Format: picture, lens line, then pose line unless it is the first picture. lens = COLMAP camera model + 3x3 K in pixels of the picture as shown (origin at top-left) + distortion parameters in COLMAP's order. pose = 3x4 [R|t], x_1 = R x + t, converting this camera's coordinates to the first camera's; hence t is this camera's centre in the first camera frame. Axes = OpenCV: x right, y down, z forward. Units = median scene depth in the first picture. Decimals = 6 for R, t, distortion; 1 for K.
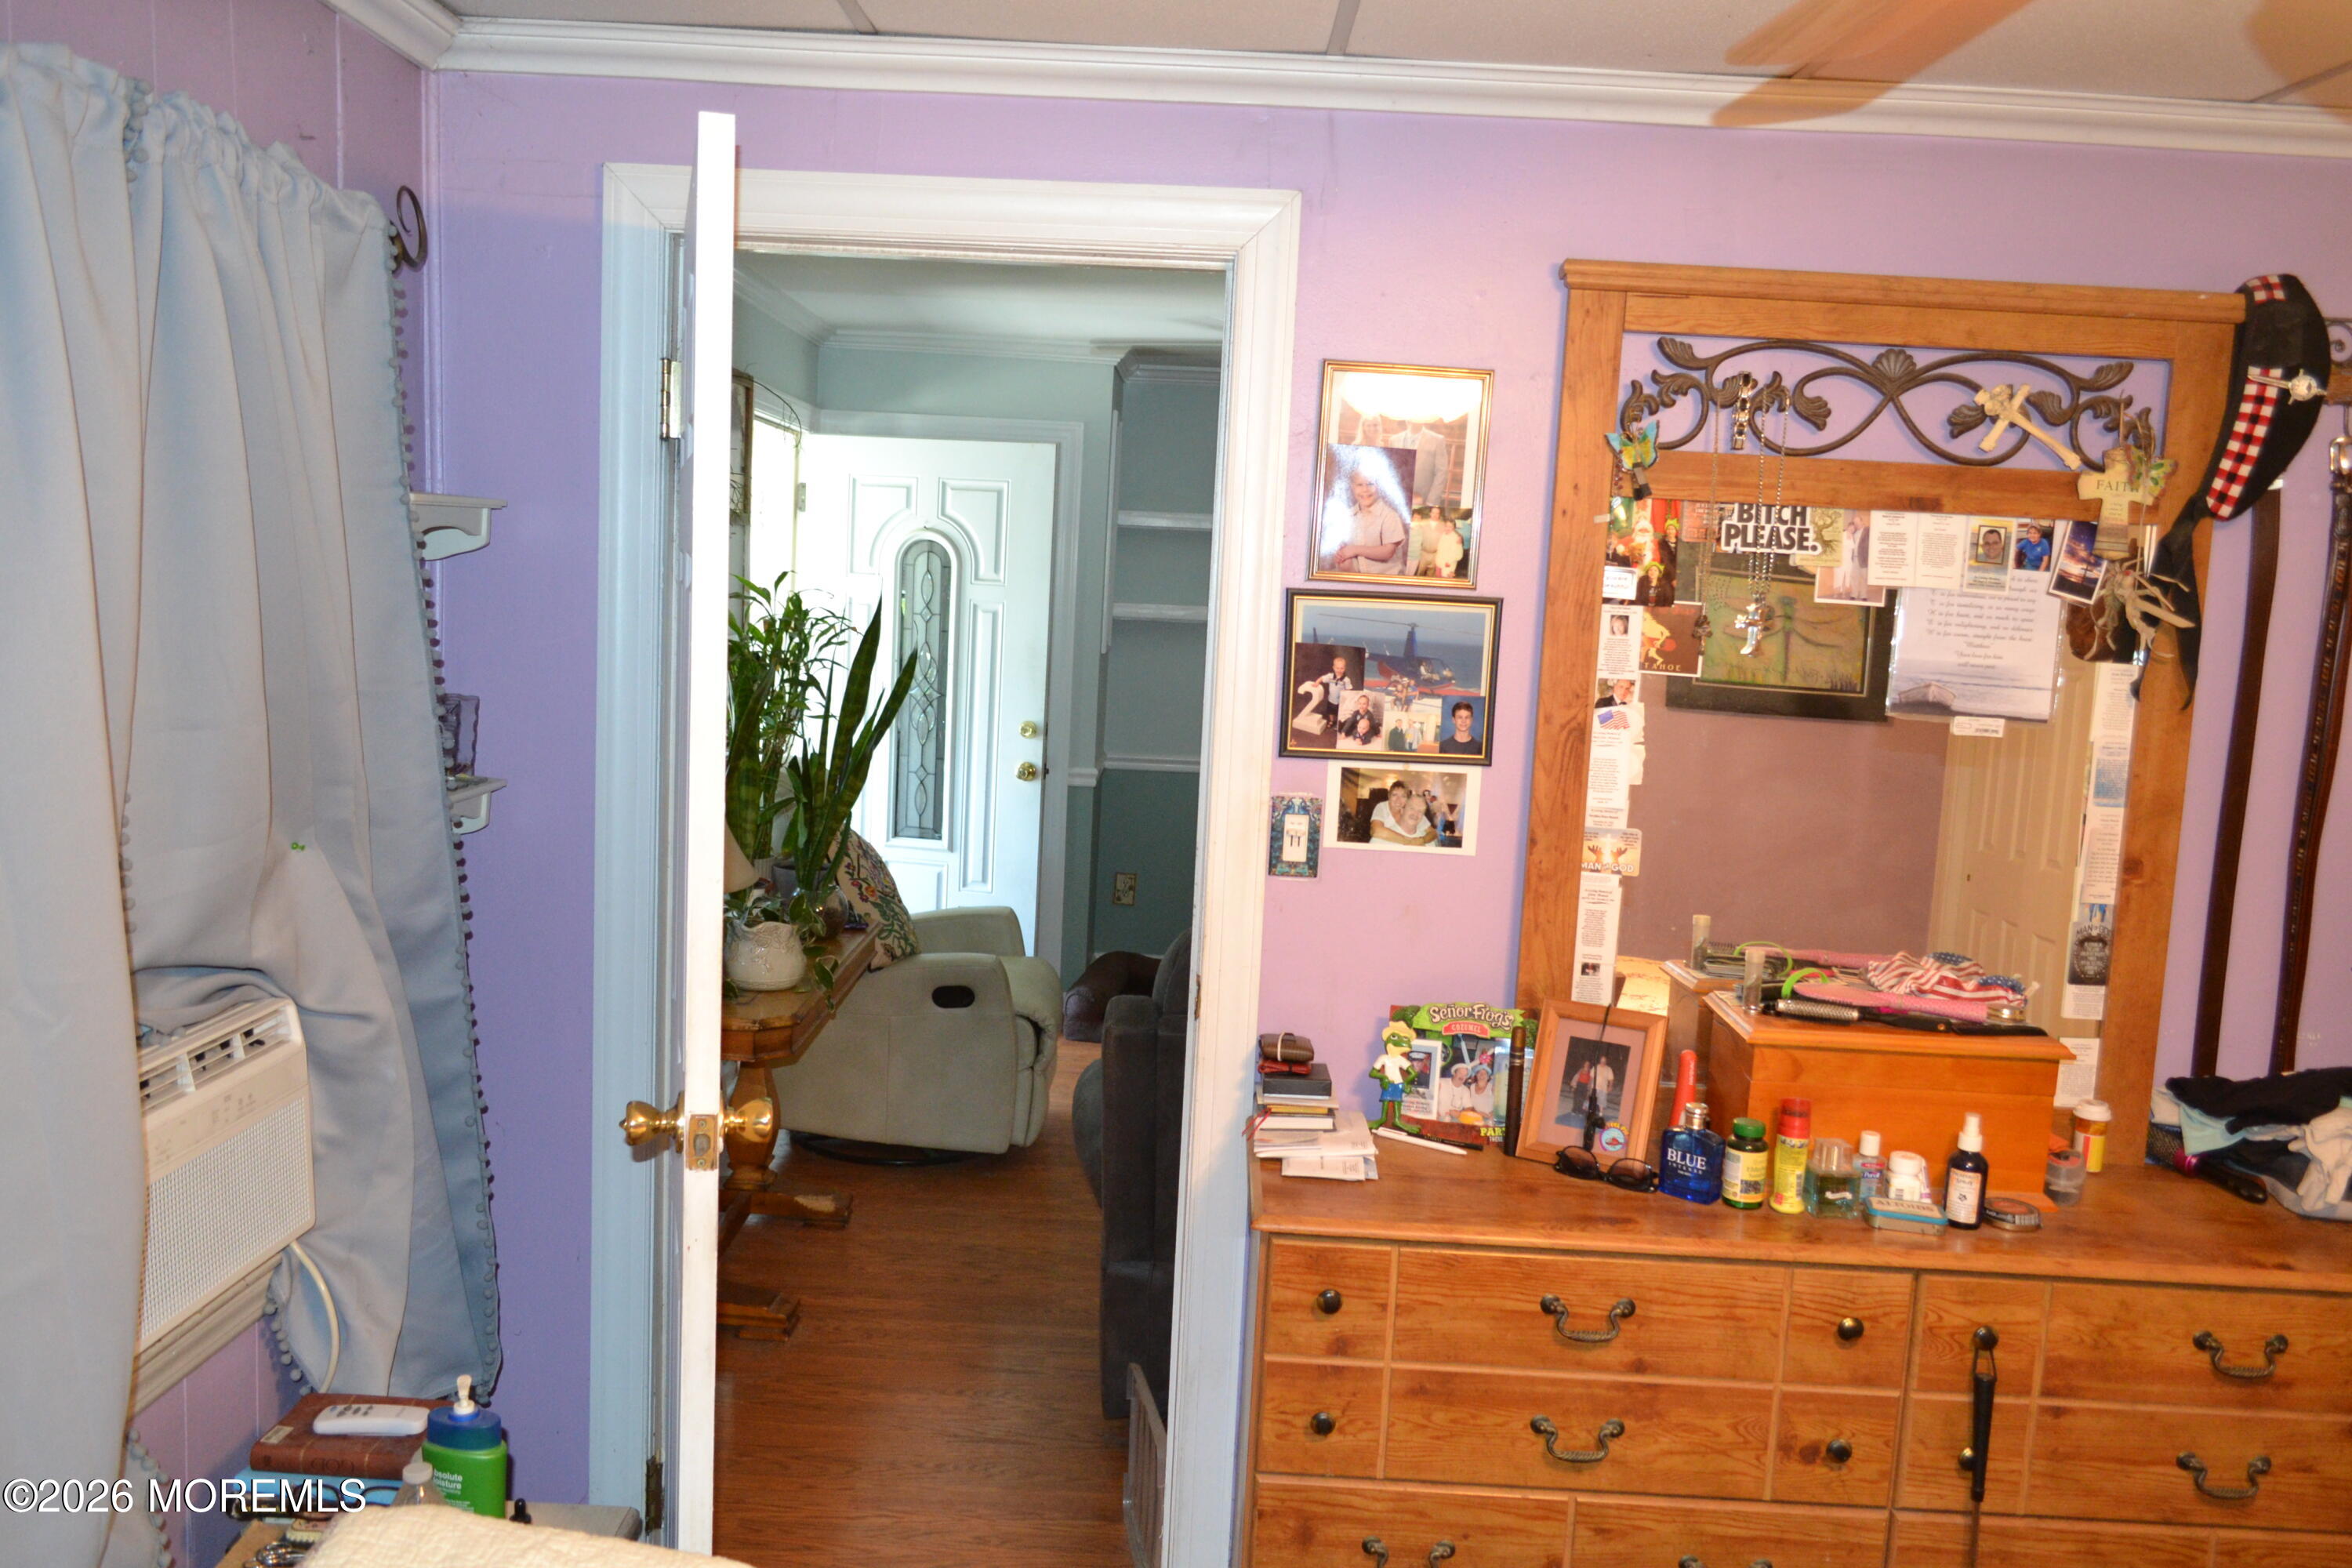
lens RADIAL K [[1869.5, 0, 1176.0], [0, 1869.5, 784.0], [0, 0, 1]] dist [-0.009520, 0.004176]
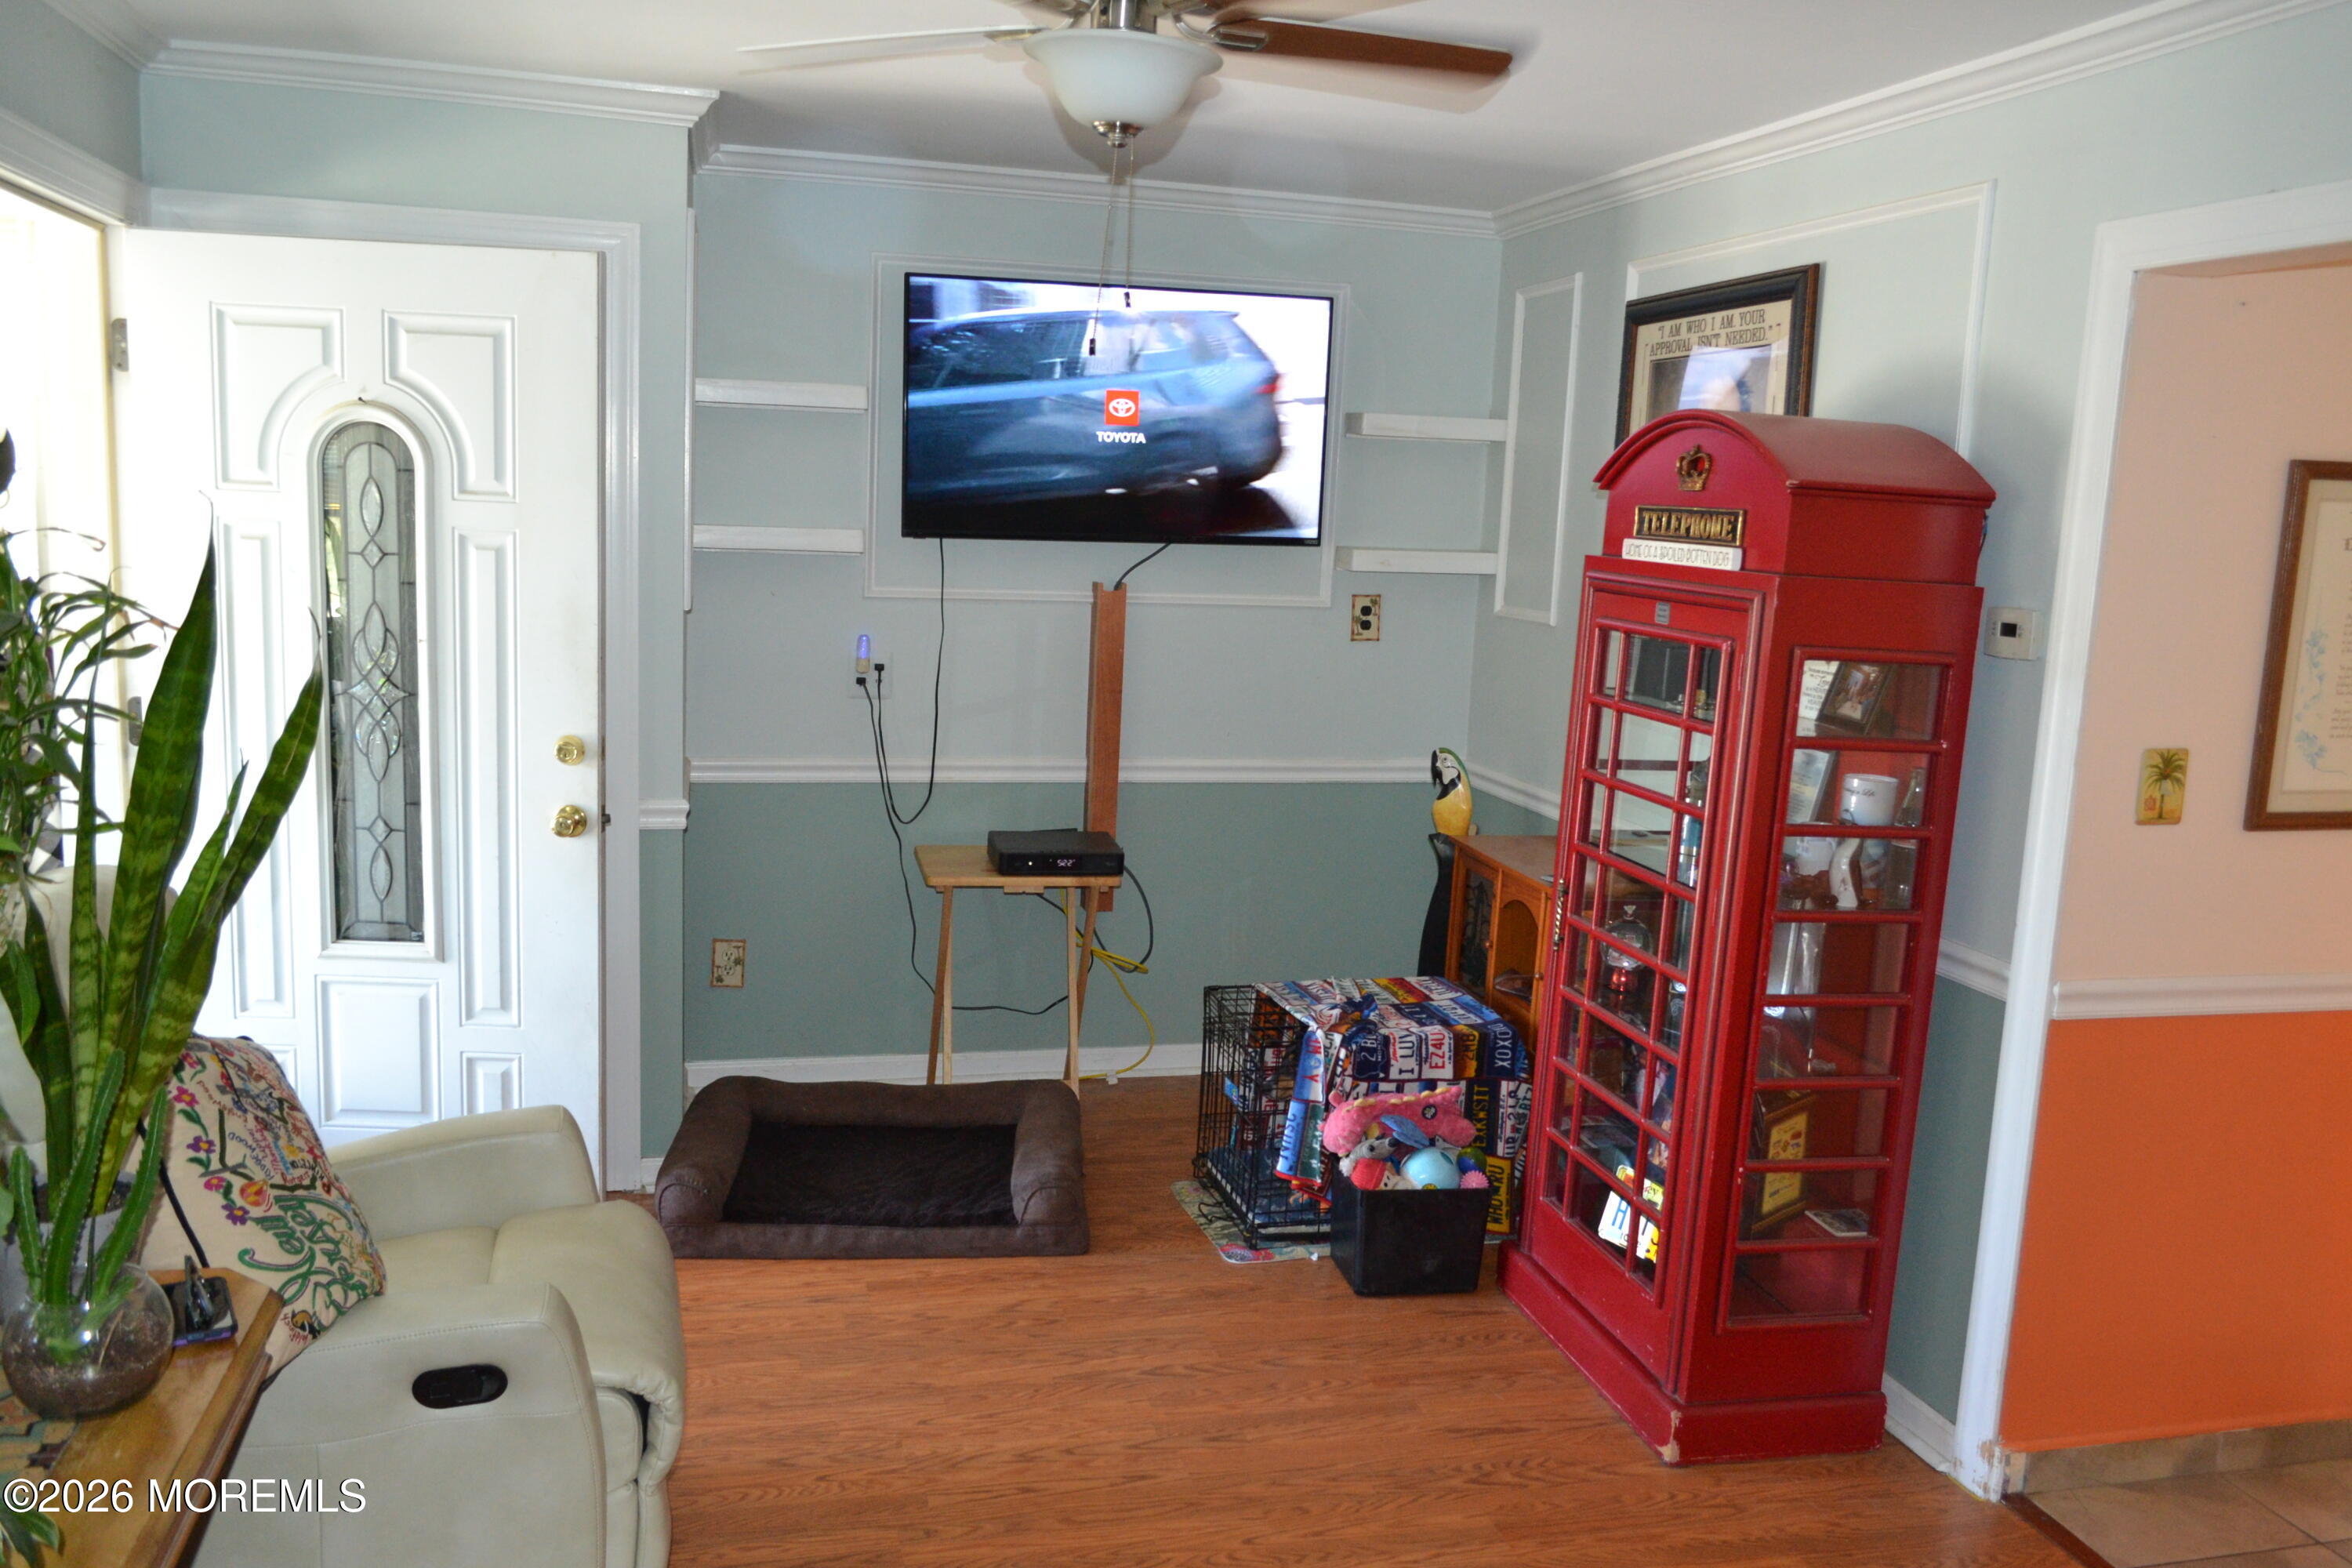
lens RADIAL K [[1869.5, 0, 1176.0], [0, 1869.5, 784.0], [0, 0, 1]] dist [-0.009520, 0.004176]
pose [[0.967687, -0.046541, 0.247823, -0.038811], [0.033221, 0.997783, 0.057662, -0.043395], [-0.249957, -0.047565, 0.967088, 0.366772]]
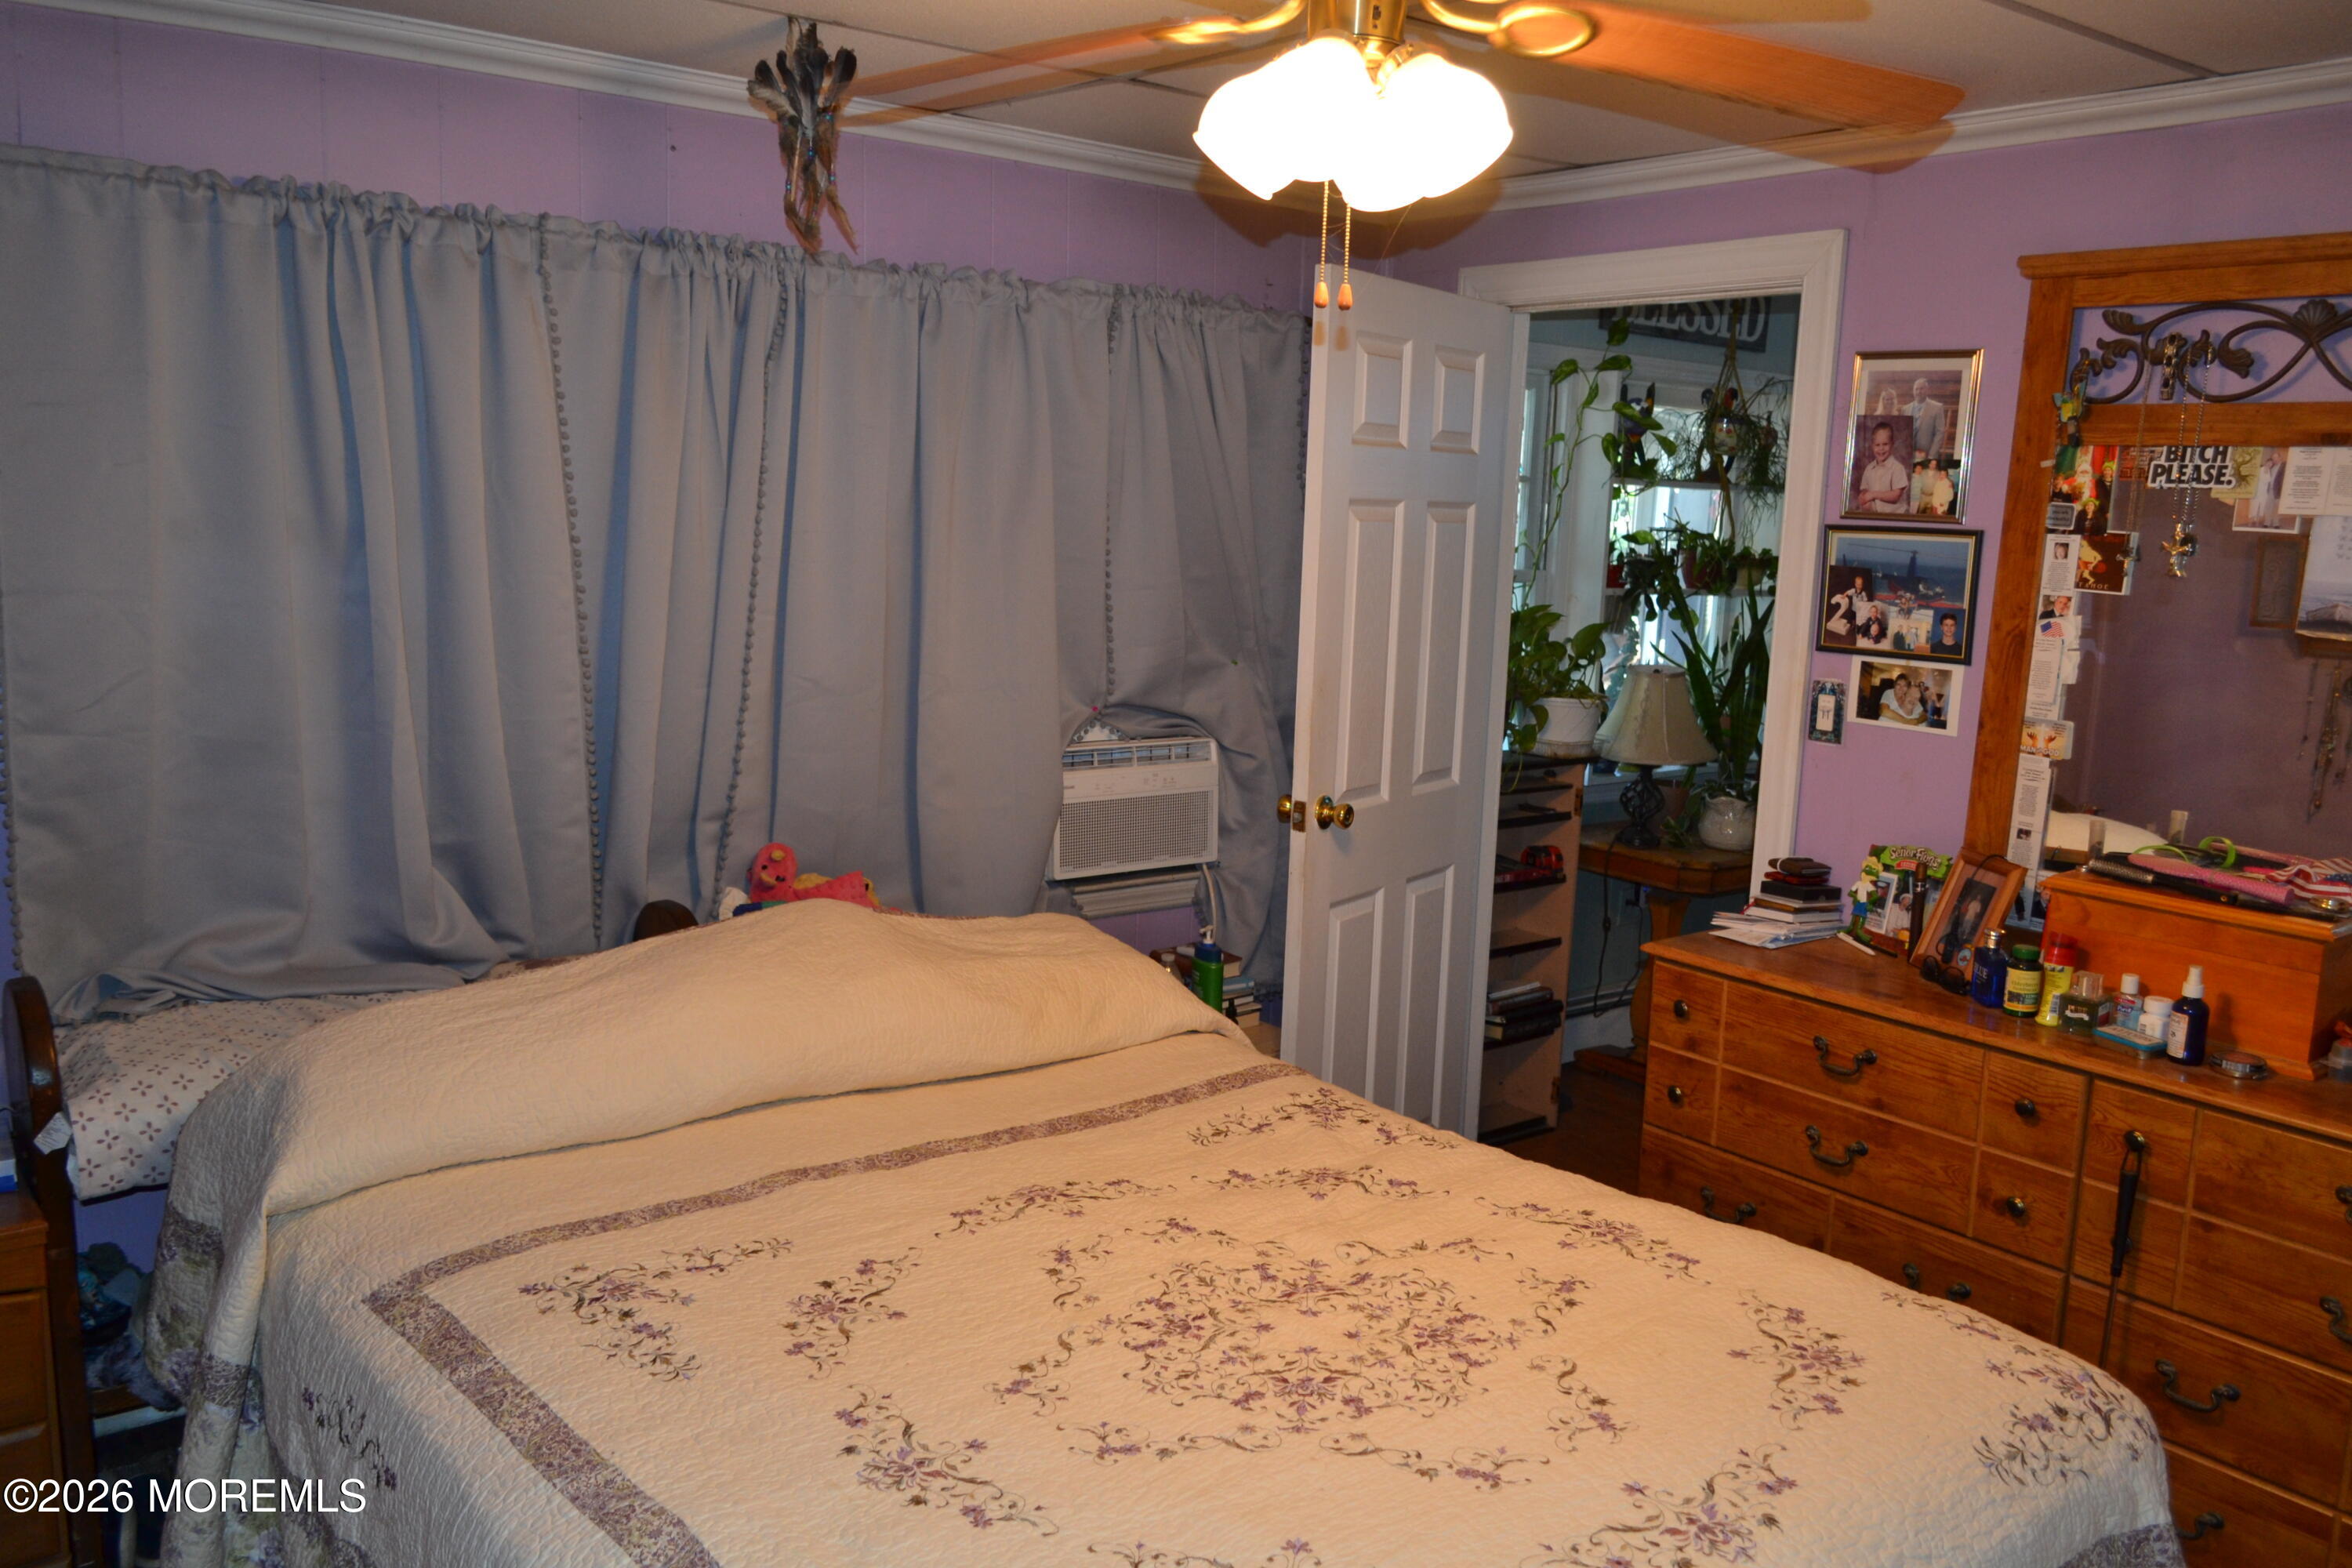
lens RADIAL K [[1869.5, 0, 1176.0], [0, 1869.5, 784.0], [0, 0, 1]] dist [-0.009520, 0.004176]
pose [[0.627041, 0.094005, -0.773293, 0.834471], [-0.097873, 0.994333, 0.041514, 0.071930], [0.772813, 0.049654, 0.632688, -0.204827]]
